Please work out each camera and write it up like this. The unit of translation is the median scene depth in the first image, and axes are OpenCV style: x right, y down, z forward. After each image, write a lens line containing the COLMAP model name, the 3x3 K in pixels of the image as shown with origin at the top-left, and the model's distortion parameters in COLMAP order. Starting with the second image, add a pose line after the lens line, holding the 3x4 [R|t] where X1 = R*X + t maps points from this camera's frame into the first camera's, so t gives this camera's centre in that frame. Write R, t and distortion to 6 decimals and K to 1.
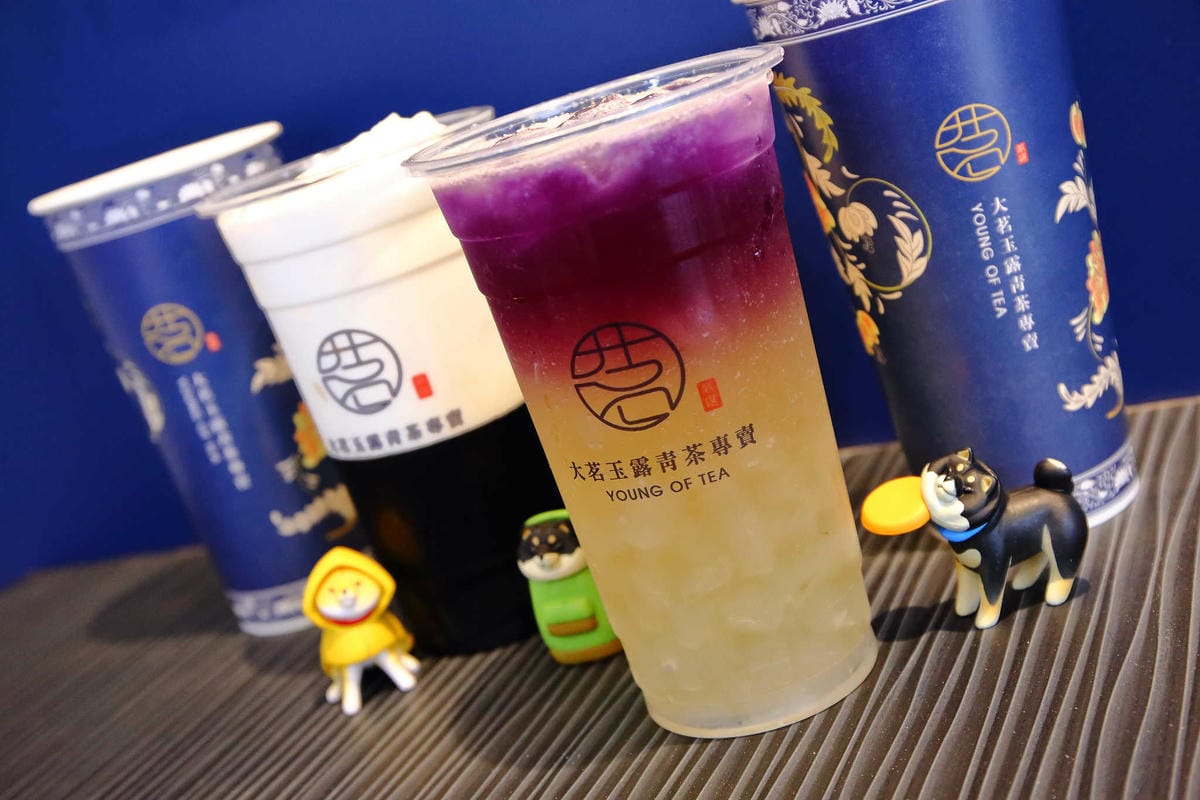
lens RADIAL K [[1709.8, 0, 593.8], [0, 1709.8, 414.3], [0, 0, 1]] dist [-0.003651, 0.062917]
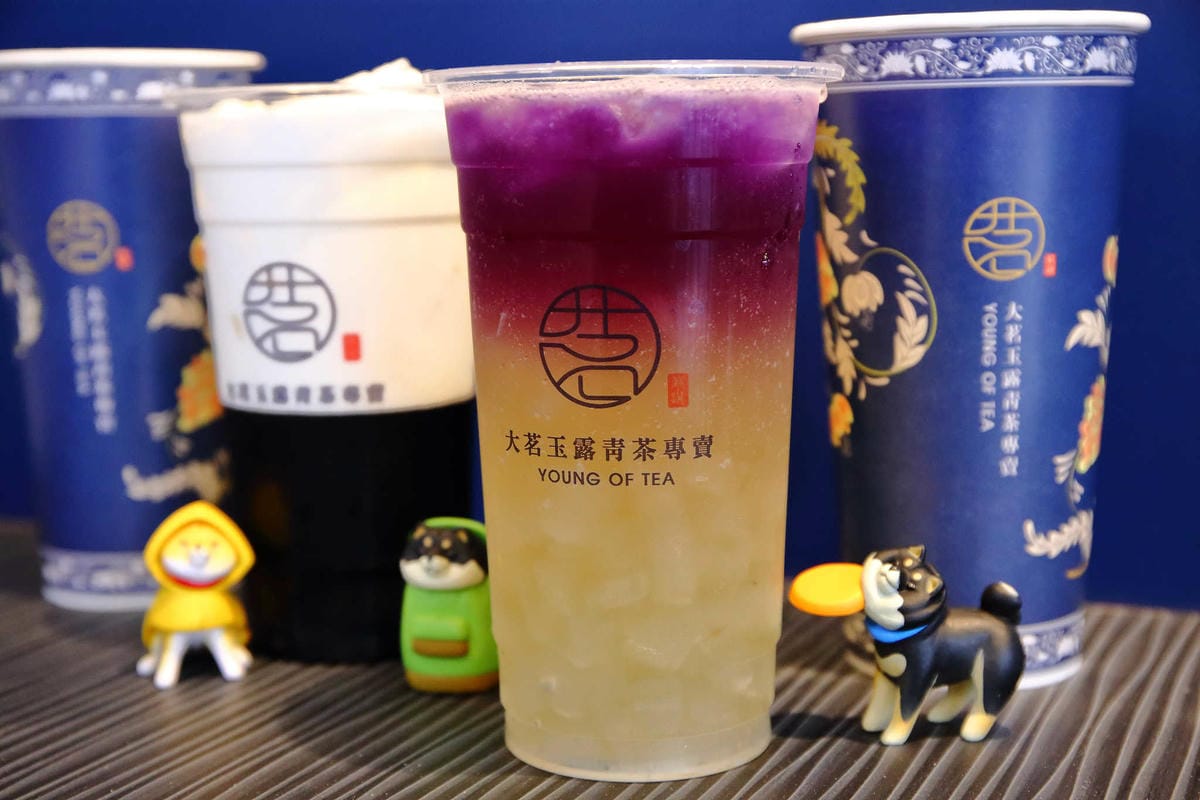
lens RADIAL K [[2043.0, 0, 600.0], [0, 2043.0, 400.0], [0, 0, 1]] dist [0.035979, 0.103607]
pose [[0.959792, 0.275626, 0.053194, -0.026472], [-0.265671, 0.953103, -0.144960, 0.143142], [-0.090654, 0.124999, 0.988007, -0.080249]]
